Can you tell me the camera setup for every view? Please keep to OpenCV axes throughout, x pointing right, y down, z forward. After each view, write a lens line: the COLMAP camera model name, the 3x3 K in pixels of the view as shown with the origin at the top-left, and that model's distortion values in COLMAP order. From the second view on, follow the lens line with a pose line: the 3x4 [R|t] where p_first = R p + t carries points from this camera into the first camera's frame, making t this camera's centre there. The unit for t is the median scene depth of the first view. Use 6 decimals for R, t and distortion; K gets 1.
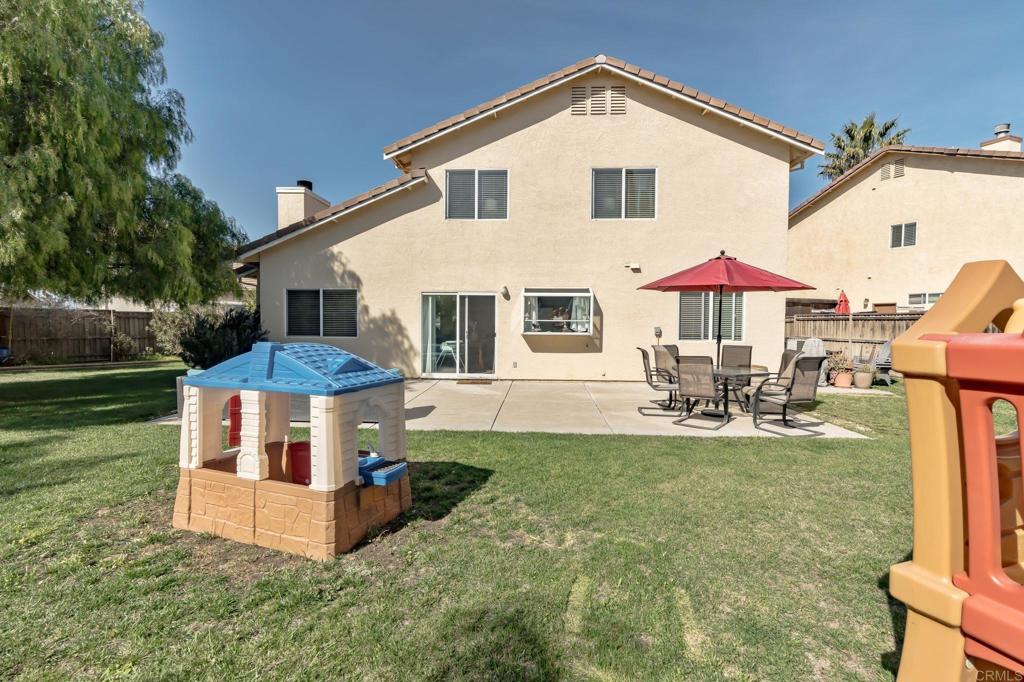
lens RADIAL K [[459.2, 0, 517.4], [0, 459.2, 345.0], [0, 0, 1]] dist [-0.009475, 0.001257]
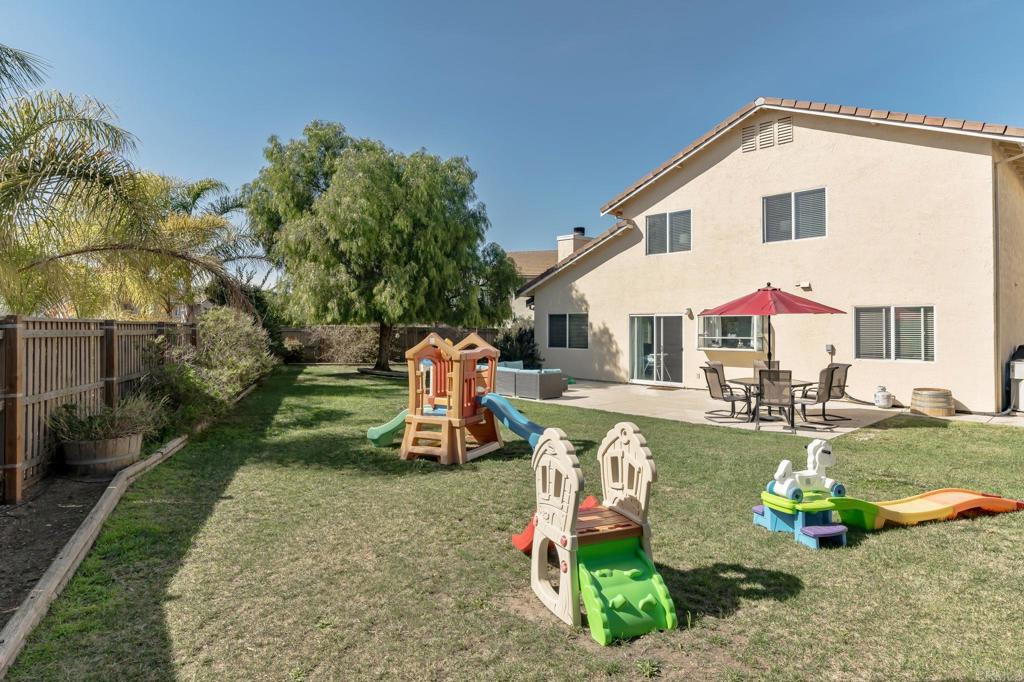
lens RADIAL K [[596.9, 0, 509.4], [0, 596.9, 334.4], [0, 0, 1]] dist [0.000292, 0.000144]
pose [[0.716977, 0.001579, -0.697095, 0.707708], [-0.032175, 0.999007, -0.030830, 0.000335], [0.696354, 0.044534, 0.716316, -0.402702]]
